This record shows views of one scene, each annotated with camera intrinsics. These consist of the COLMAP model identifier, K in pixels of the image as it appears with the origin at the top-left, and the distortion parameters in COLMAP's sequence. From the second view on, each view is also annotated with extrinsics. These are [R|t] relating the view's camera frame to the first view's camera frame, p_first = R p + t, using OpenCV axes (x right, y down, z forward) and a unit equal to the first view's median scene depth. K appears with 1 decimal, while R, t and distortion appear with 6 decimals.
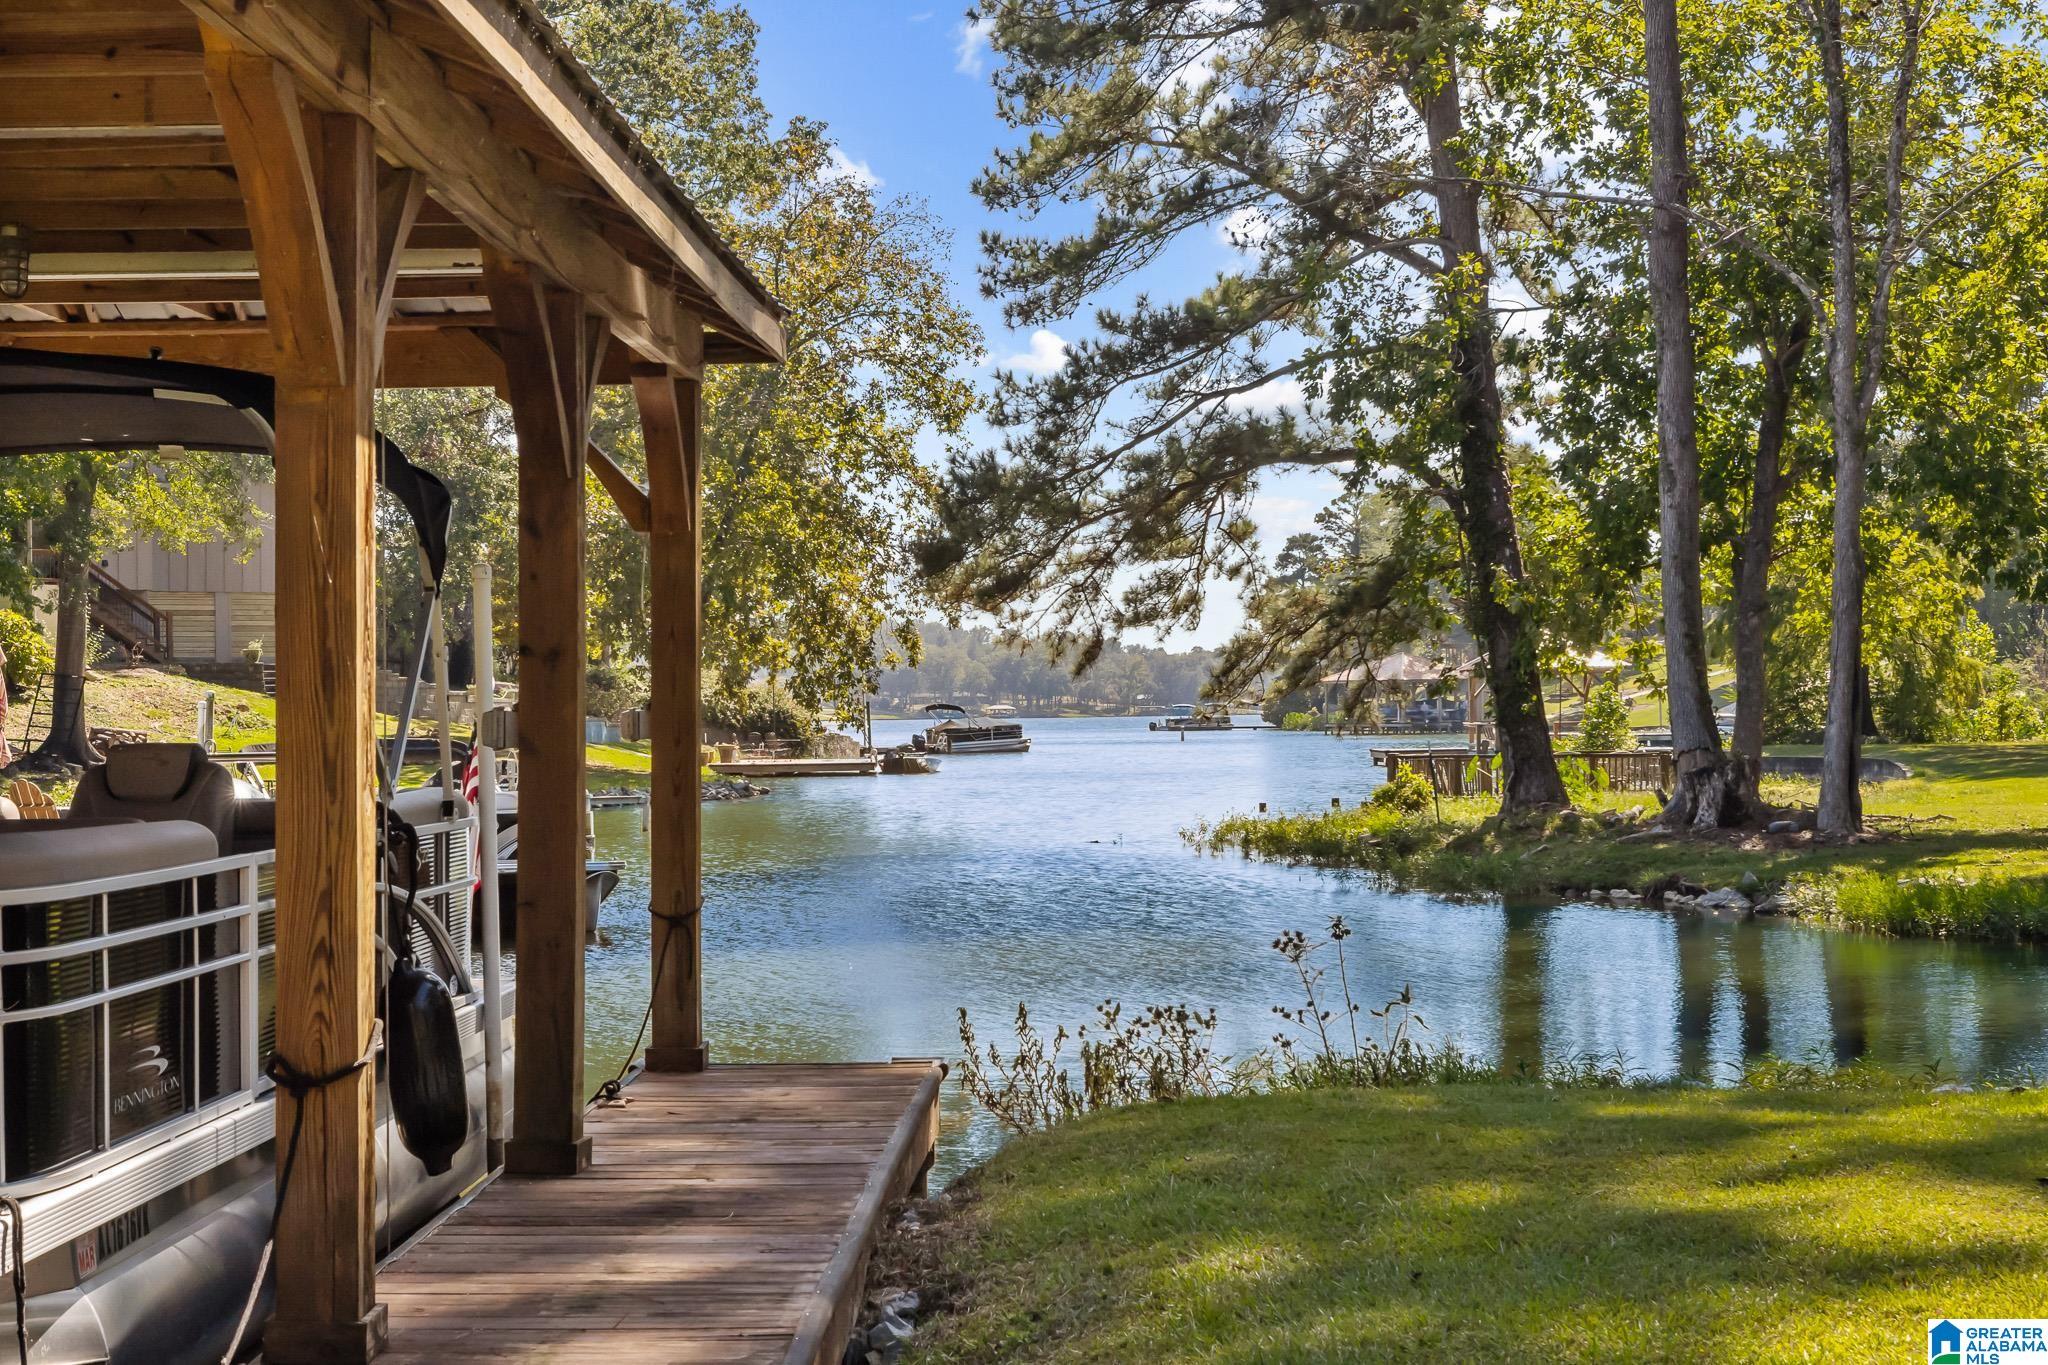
lens RADIAL K [[3271.1, 0, 1025.3], [0, 3271.1, 685.3], [0, 0, 1]] dist [0.016289, 0.000000]
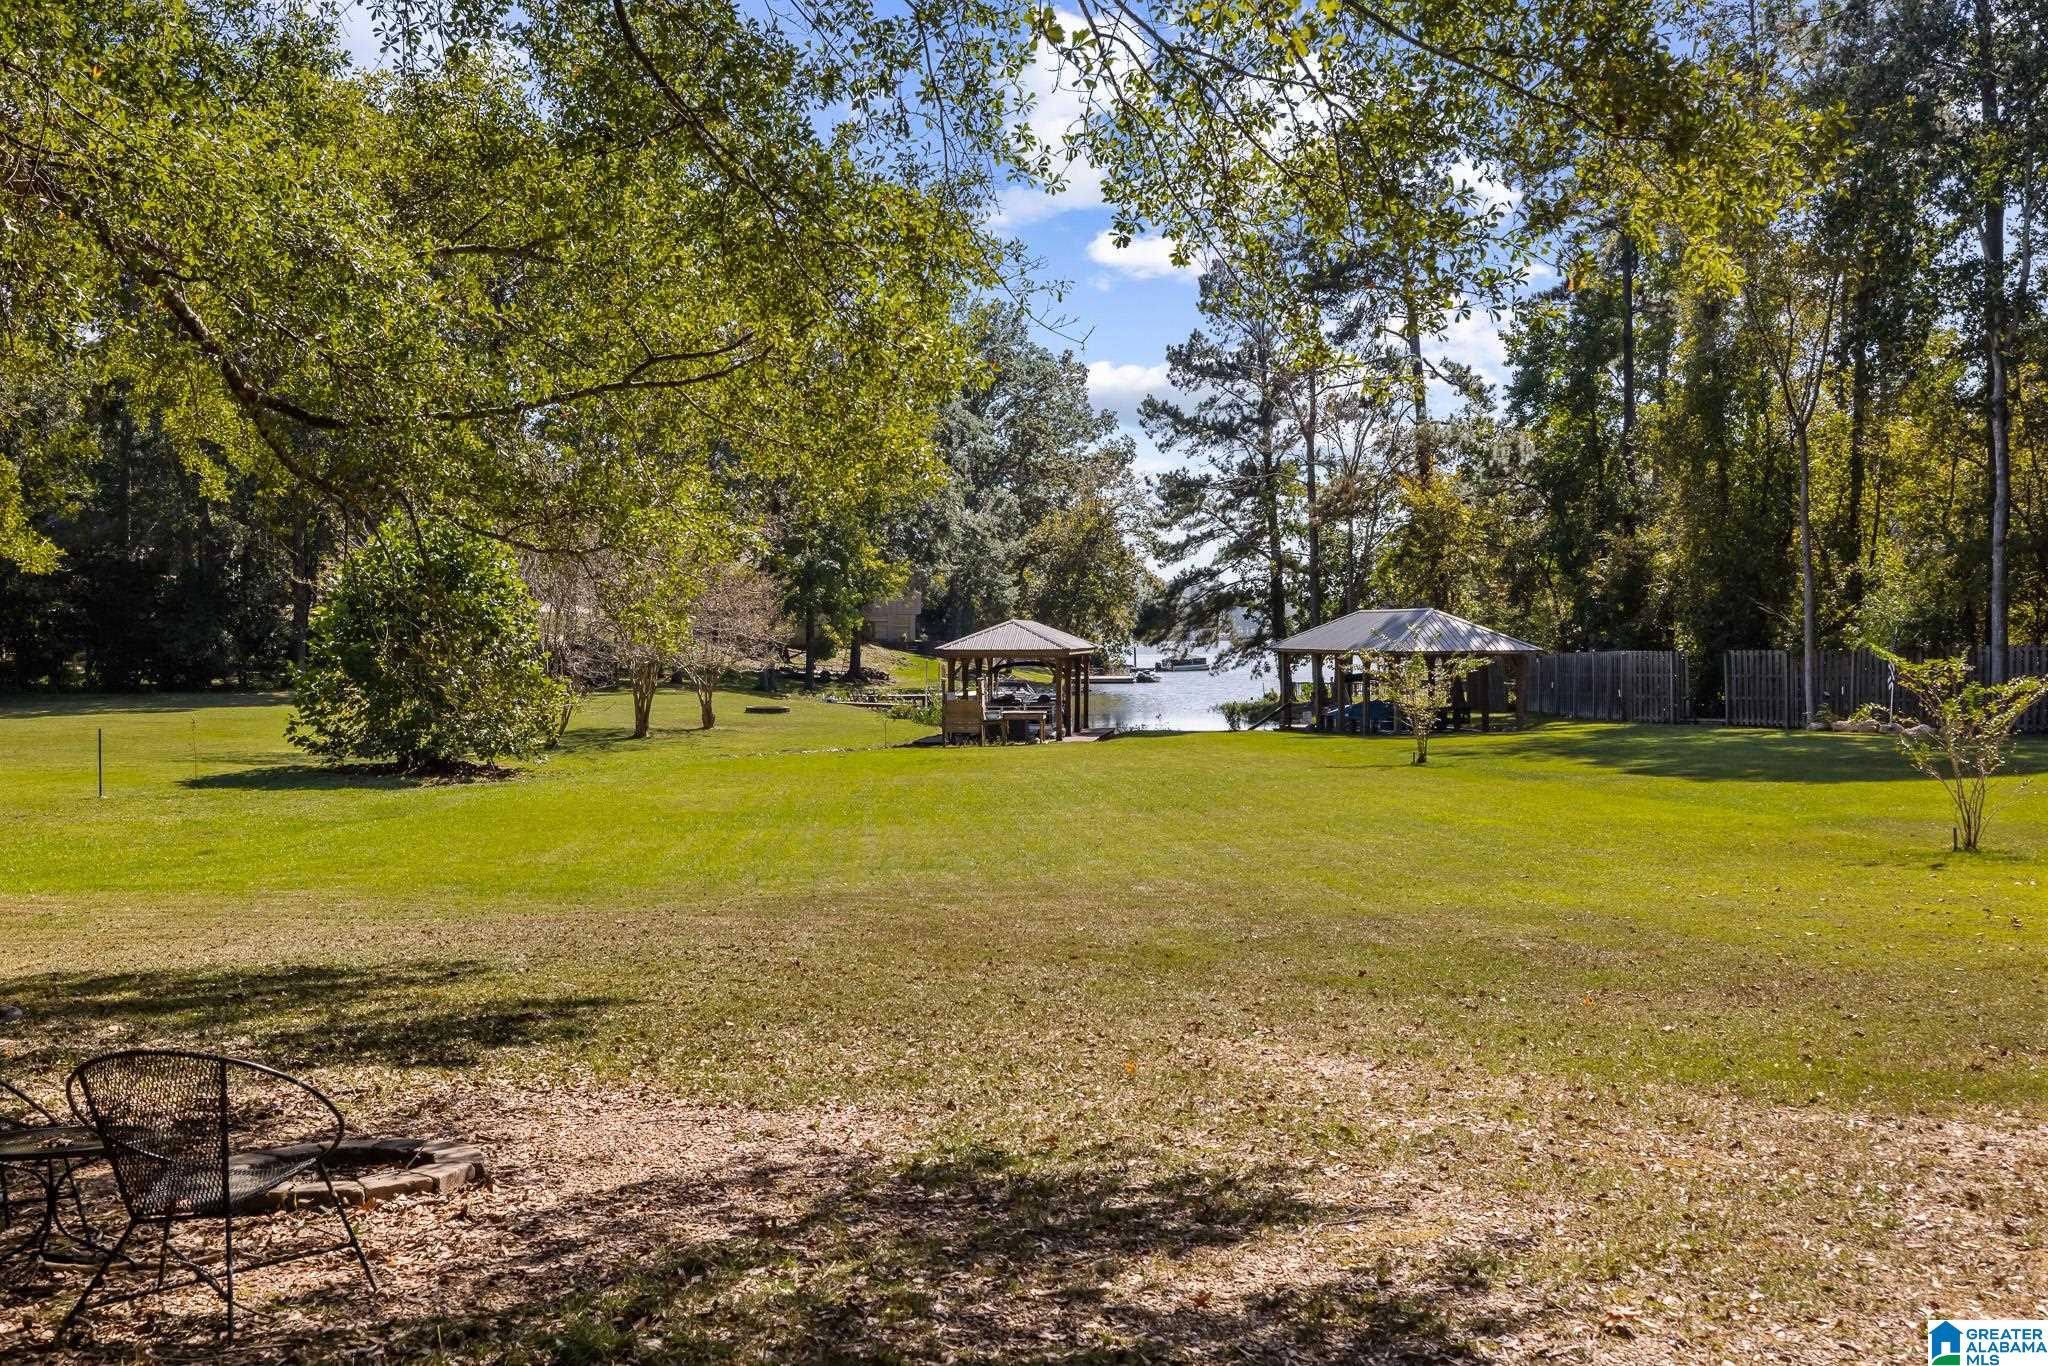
lens RADIAL K [[1976.8, 0, 1035.7], [0, 1976.8, 676.1], [0, 0, 1]] dist [0.025003, 0.000000]
pose [[0.994494, 0.007745, -0.104504, 0.080628], [-0.004663, 0.999548, 0.029704, -0.048327], [0.104687, -0.029054, 0.994081, -1.108112]]
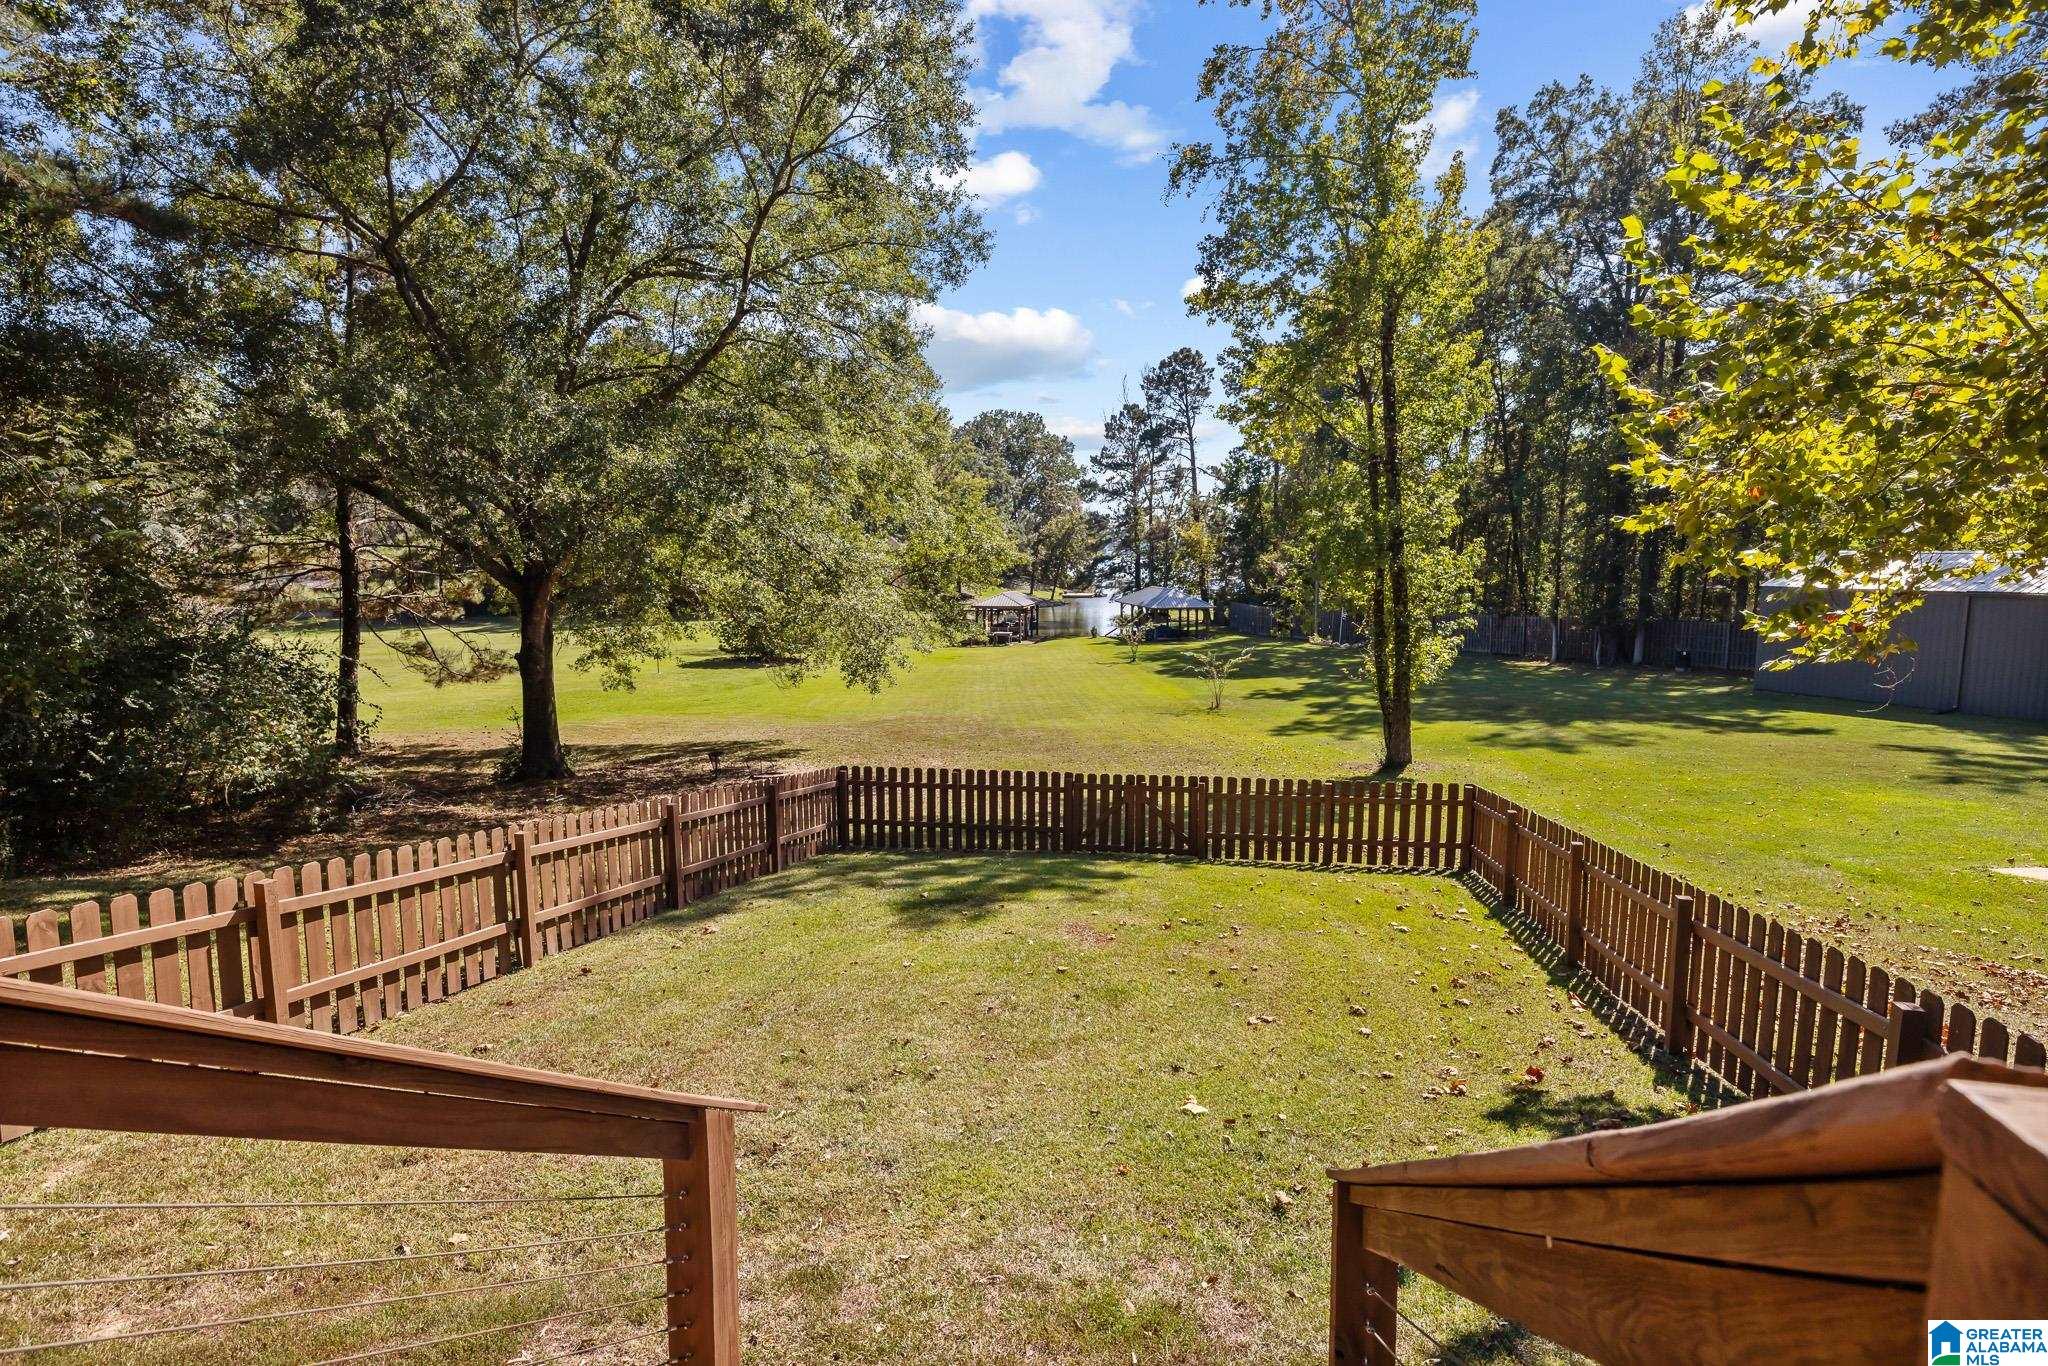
lens RADIAL K [[1018.3, 0, 1014.4], [0, 1018.3, 689.6], [0, 0, 1]] dist [-0.000145, -0.000970]
pose [[0.986286, 0.027568, -0.162729, 0.217788], [-0.004650, 0.990202, 0.139566, -0.118912], [0.164982, -0.136895, 0.976750, -1.428039]]
